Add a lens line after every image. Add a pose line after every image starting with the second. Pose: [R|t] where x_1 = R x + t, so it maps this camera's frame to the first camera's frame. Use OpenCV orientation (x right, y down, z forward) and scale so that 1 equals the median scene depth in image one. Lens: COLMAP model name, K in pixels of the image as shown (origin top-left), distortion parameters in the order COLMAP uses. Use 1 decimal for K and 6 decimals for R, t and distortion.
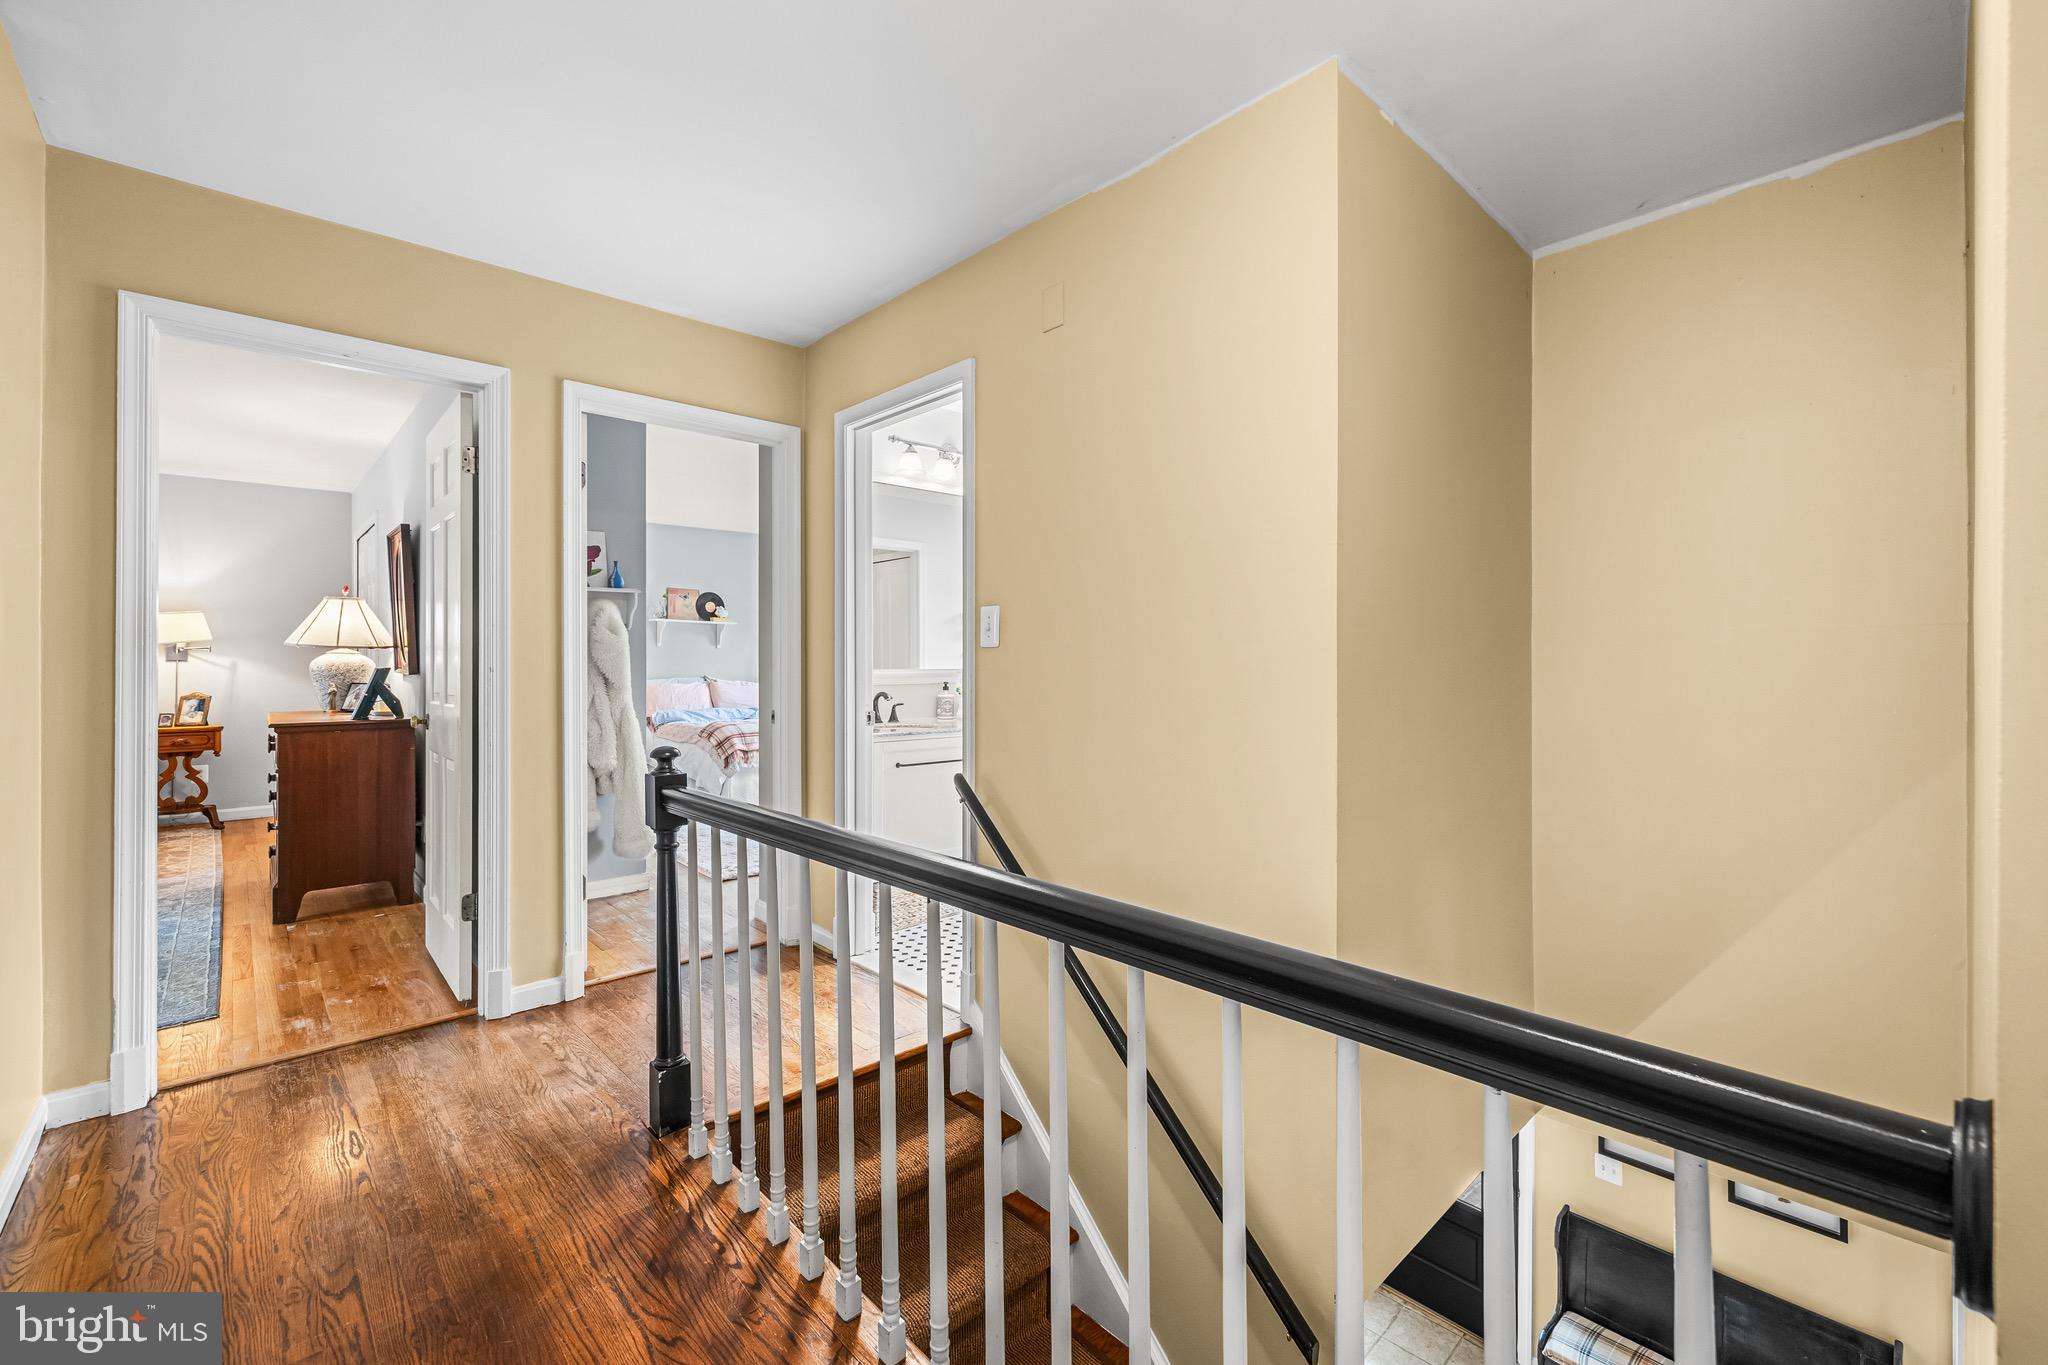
lens RADIAL K [[863.6, 0, 1019.2], [0, 863.6, 668.7], [0, 0, 1]] dist [-0.001171, -0.000728]
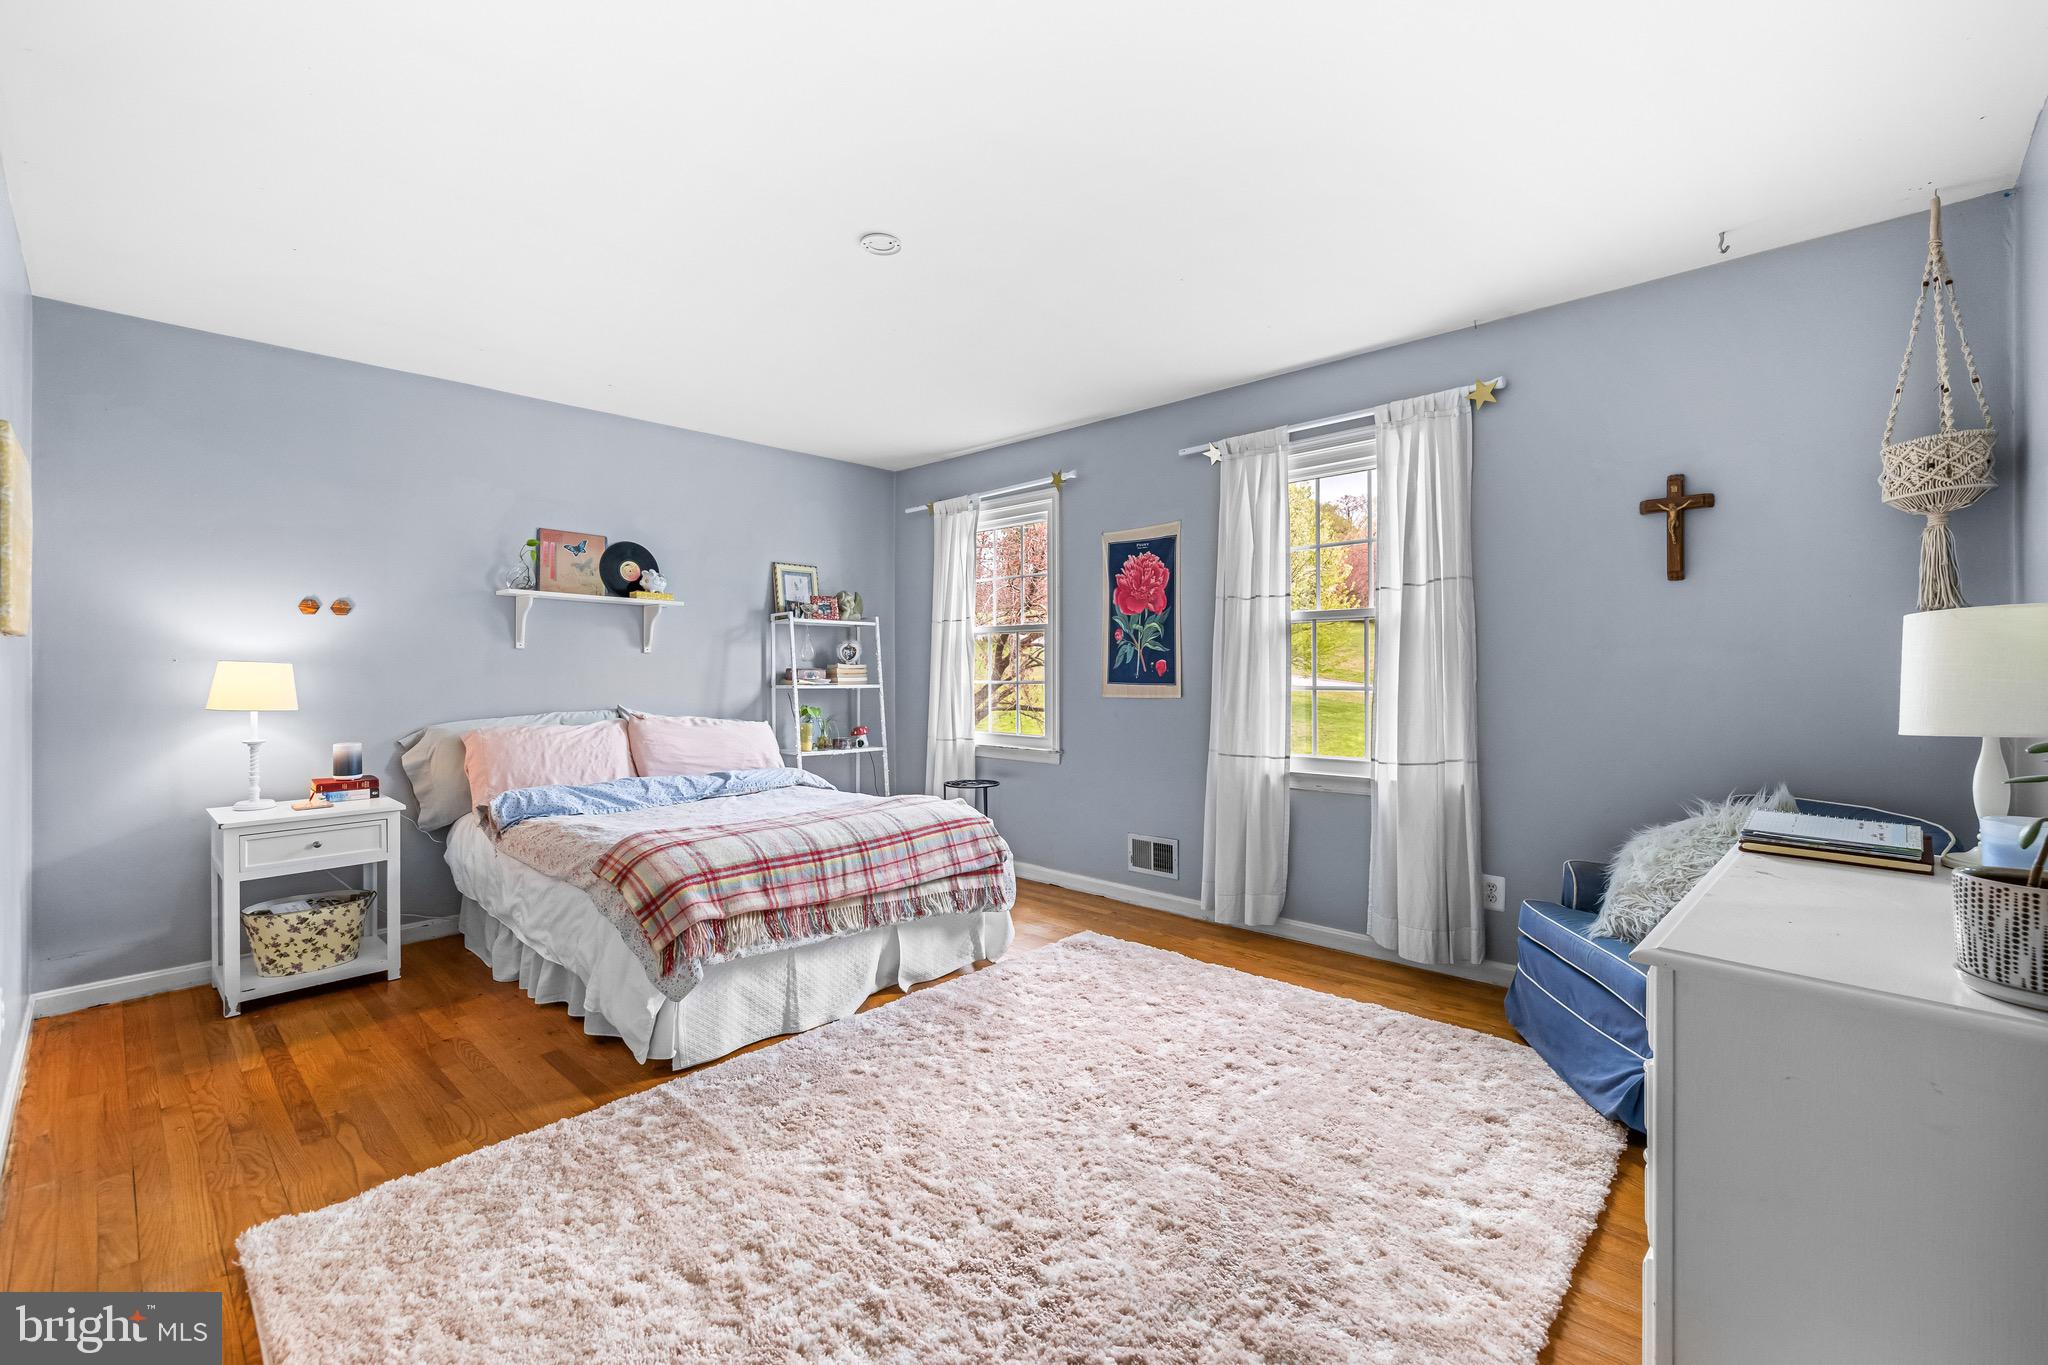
lens RADIAL K [[863.6, 0, 1017.1], [0, 863.6, 672.4], [0, 0, 1]] dist [-0.001171, -0.000728]
pose [[0.997826, -0.009422, 0.065219, -0.211769], [0.009727, 0.999943, -0.004367, -0.009025], [-0.065174, 0.004992, 0.997861, 0.617846]]
